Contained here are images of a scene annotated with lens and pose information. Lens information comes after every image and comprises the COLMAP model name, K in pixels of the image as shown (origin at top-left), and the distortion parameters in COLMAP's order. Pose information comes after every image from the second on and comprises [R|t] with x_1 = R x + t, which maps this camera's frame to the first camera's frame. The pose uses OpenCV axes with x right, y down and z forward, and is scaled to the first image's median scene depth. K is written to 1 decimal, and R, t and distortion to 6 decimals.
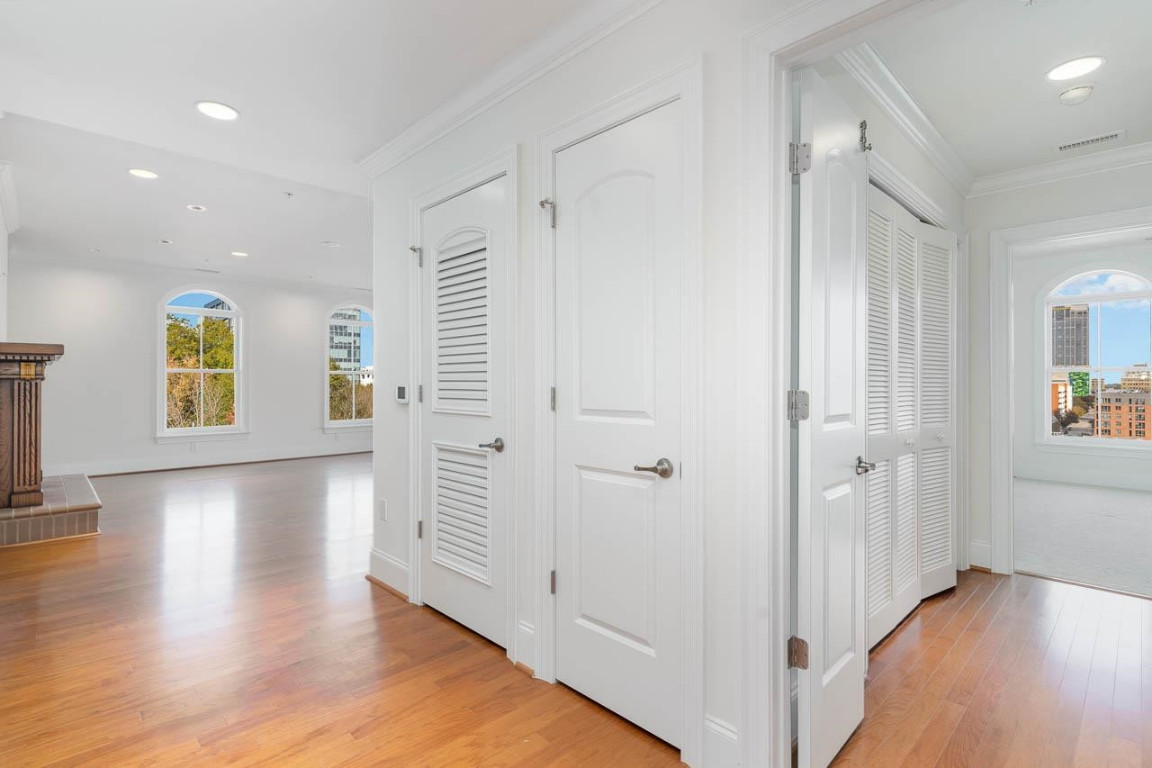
lens RADIAL K [[549.4, 0, 579.3], [0, 549.4, 382.7], [0, 0, 1]] dist [-0.001159, -0.000712]
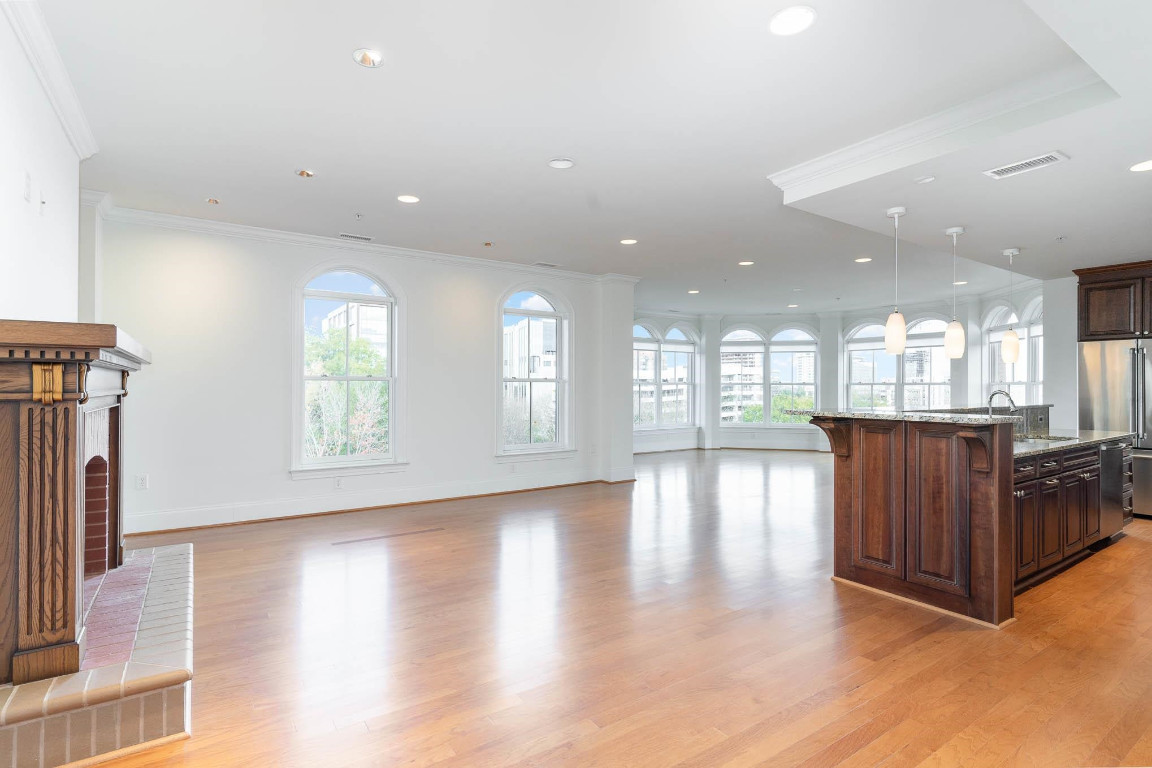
lens RADIAL K [[549.4, 0, 576.9], [0, 549.4, 386.0], [0, 0, 1]] dist [-0.001159, -0.000712]
pose [[0.986415, 0.001731, -0.164261, -0.491442], [-0.002040, 0.999996, -0.001710, -0.019377], [0.164257, 0.002022, 0.986415, 0.617666]]
